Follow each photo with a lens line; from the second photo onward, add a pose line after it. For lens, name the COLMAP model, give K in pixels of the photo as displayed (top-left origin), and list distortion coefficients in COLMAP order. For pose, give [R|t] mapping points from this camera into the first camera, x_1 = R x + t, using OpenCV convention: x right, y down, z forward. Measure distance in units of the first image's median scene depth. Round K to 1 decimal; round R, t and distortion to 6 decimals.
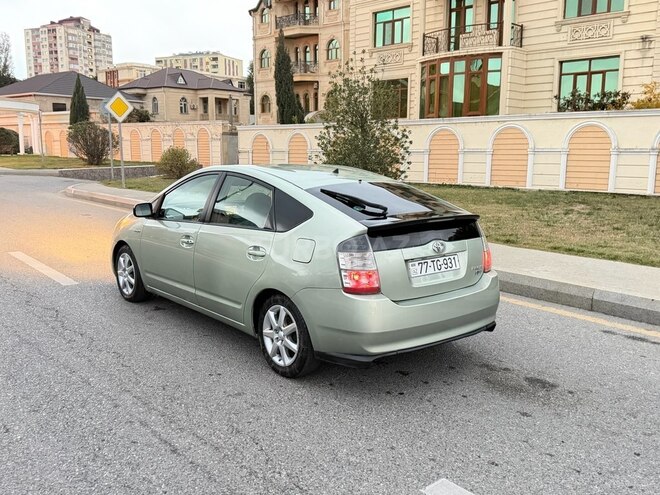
lens RADIAL K [[603.8, 0, 327.4], [0, 603.8, 243.2], [0, 0, 1]] dist [0.144861, -0.288363]
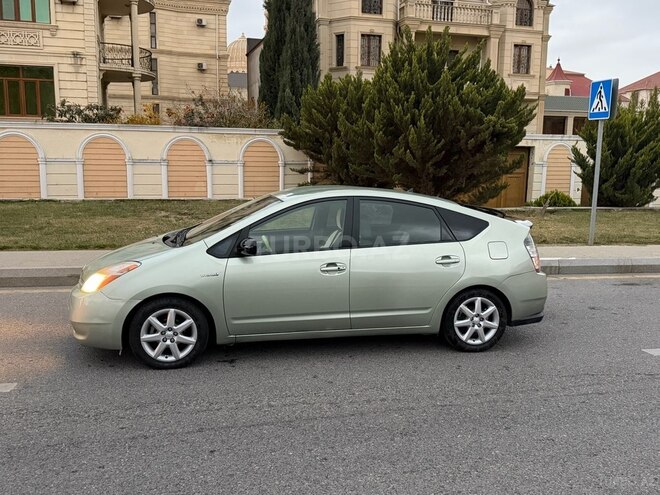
lens RADIAL K [[603.8, 0, 327.4], [0, 603.8, 243.2], [0, 0, 1]] dist [0.144861, -0.288363]
pose [[0.464027, -0.122461, 0.877316, -1.133058], [0.126837, 0.989378, 0.071017, -0.119447], [-0.876694, 0.078322, 0.474630, 0.557115]]
